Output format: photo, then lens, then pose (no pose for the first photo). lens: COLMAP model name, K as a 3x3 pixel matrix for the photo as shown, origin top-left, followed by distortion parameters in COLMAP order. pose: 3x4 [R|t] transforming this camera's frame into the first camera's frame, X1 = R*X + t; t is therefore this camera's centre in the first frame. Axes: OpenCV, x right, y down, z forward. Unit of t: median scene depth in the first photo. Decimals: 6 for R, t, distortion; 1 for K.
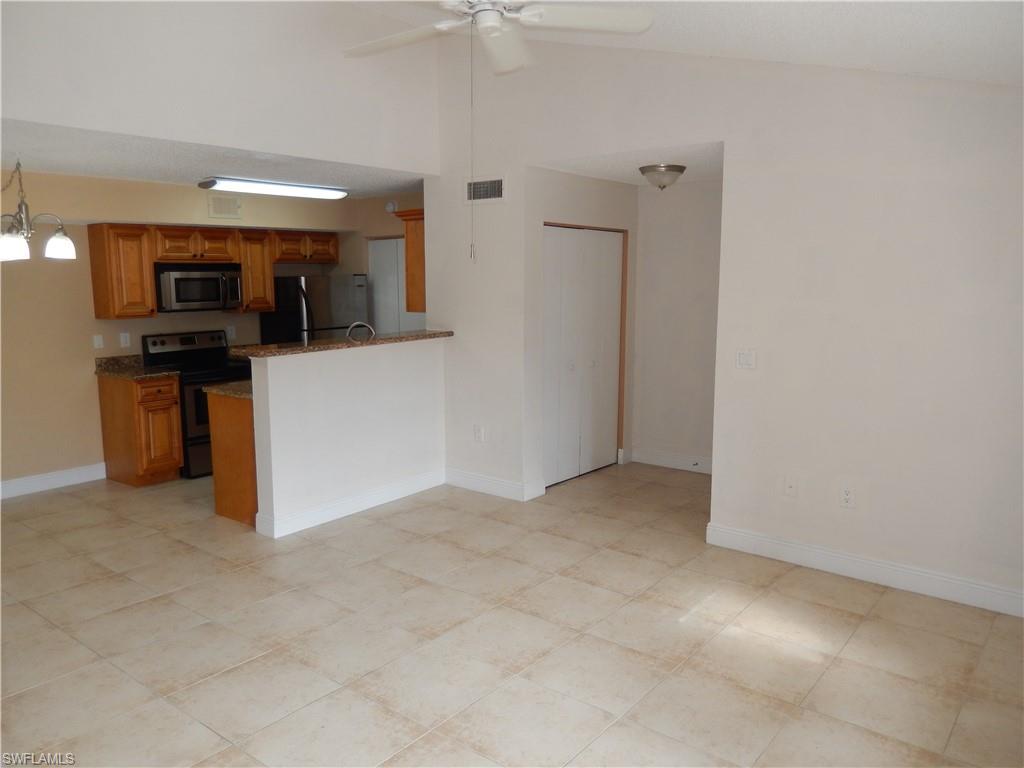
lens RADIAL K [[775.5, 0, 520.0], [0, 775.5, 388.7], [0, 0, 1]] dist [0.001904, 0.001788]
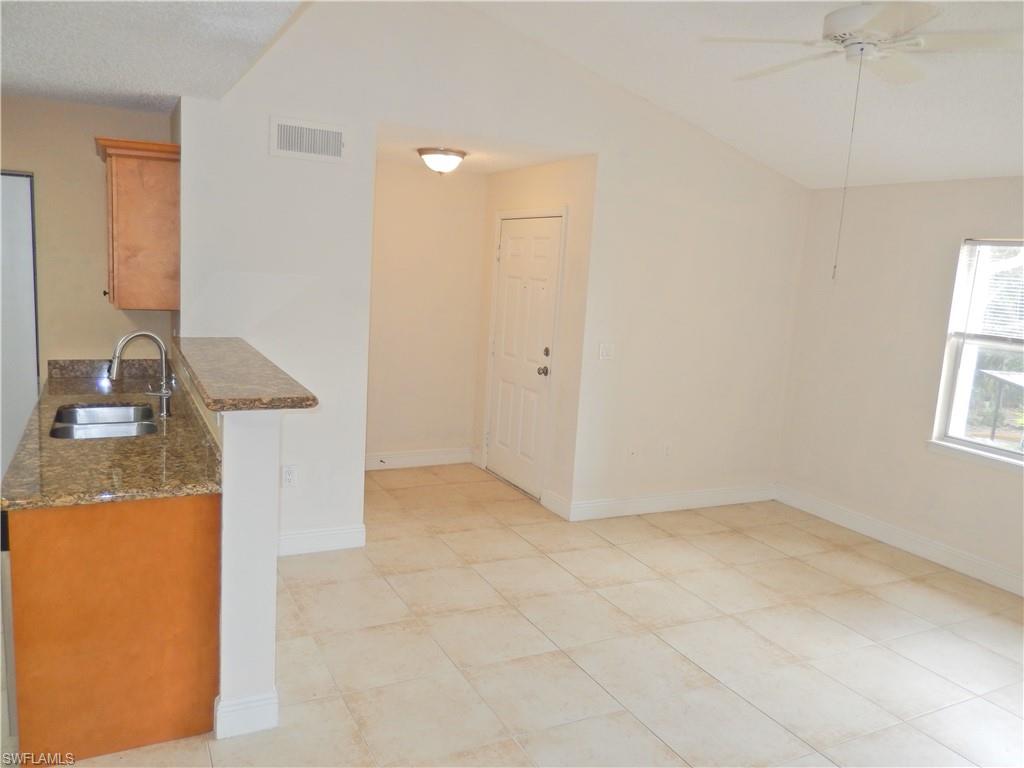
lens RADIAL K [[775.5, 0, 515.2], [0, 775.5, 382.5], [0, 0, 1]] dist [0.001904, 0.001788]
pose [[0.408093, -0.113718, 0.905830, -0.575006], [0.069866, 0.993192, 0.093210, -0.076993], [-0.910263, 0.025248, 0.413259, 0.472175]]
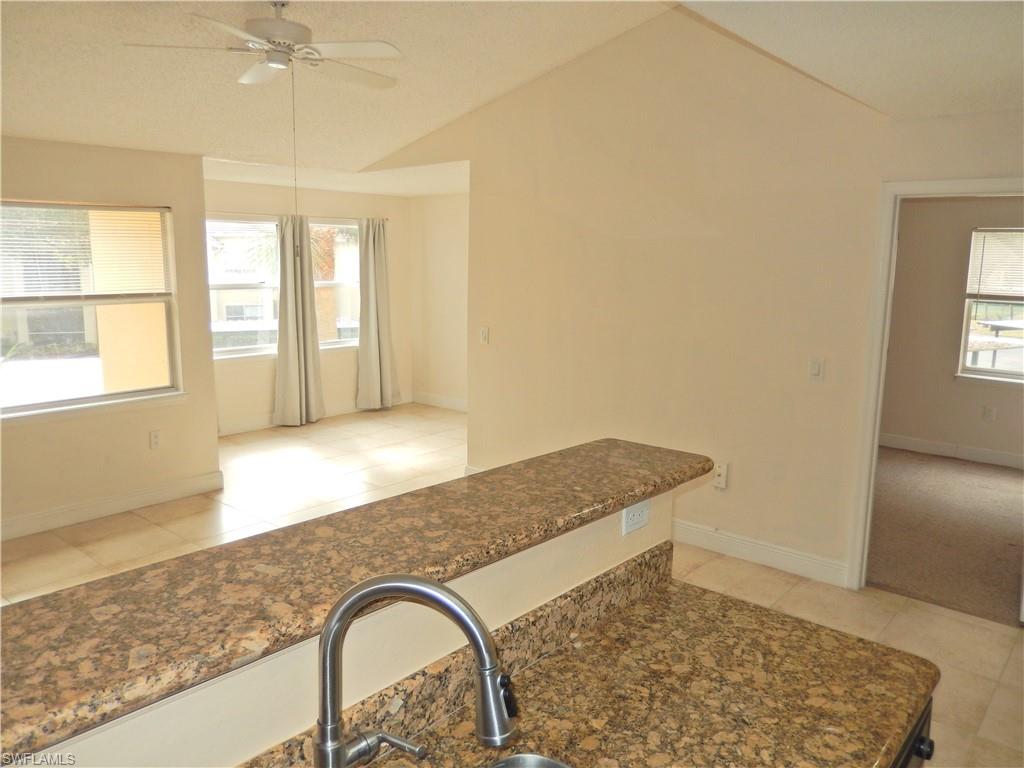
lens RADIAL K [[775.5, 0, 509.3], [0, 775.5, 380.6], [0, 0, 1]] dist [0.001904, 0.001788]
pose [[-0.999200, -0.020485, 0.034338, -0.217793], [-0.009463, 0.955546, 0.294691, -0.165234], [-0.038848, 0.294130, -0.954975, 1.064645]]
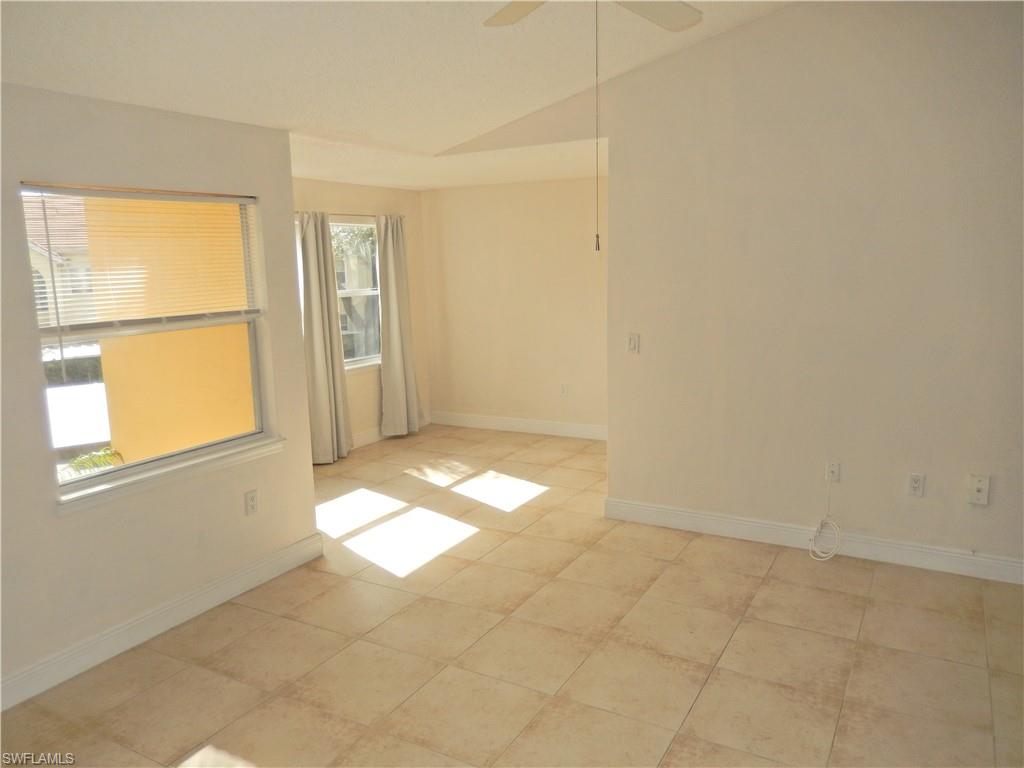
lens RADIAL K [[775.5, 0, 507.2], [0, 775.5, 383.2], [0, 0, 1]] dist [0.001904, 0.001788]
pose [[-0.990222, 0.042760, -0.132783, -0.106178], [0.002086, 0.956295, 0.292395, -0.153047], [0.139483, 0.289259, -0.947034, 1.000929]]
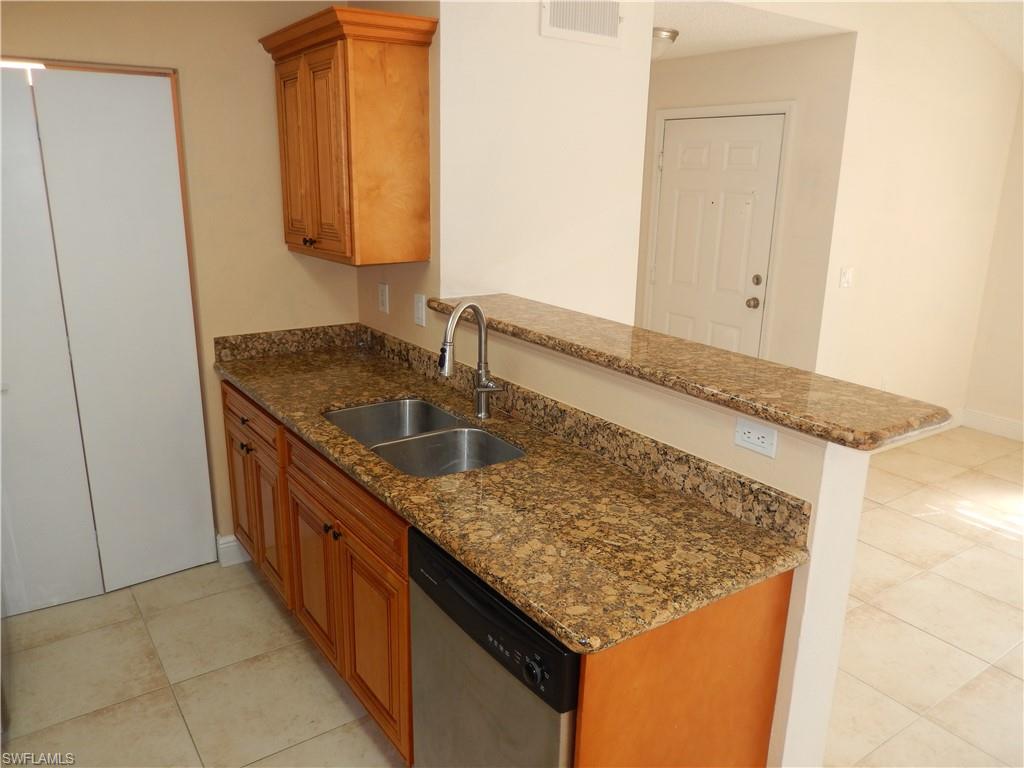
lens RADIAL K [[775.5, 0, 510.2], [0, 775.5, 381.4], [0, 0, 1]] dist [0.001904, 0.001788]
pose [[0.288893, -0.244497, 0.925614, -0.533987], [0.116379, 0.968638, 0.219539, -0.121710], [-0.950261, 0.044299, 0.308287, 0.796591]]
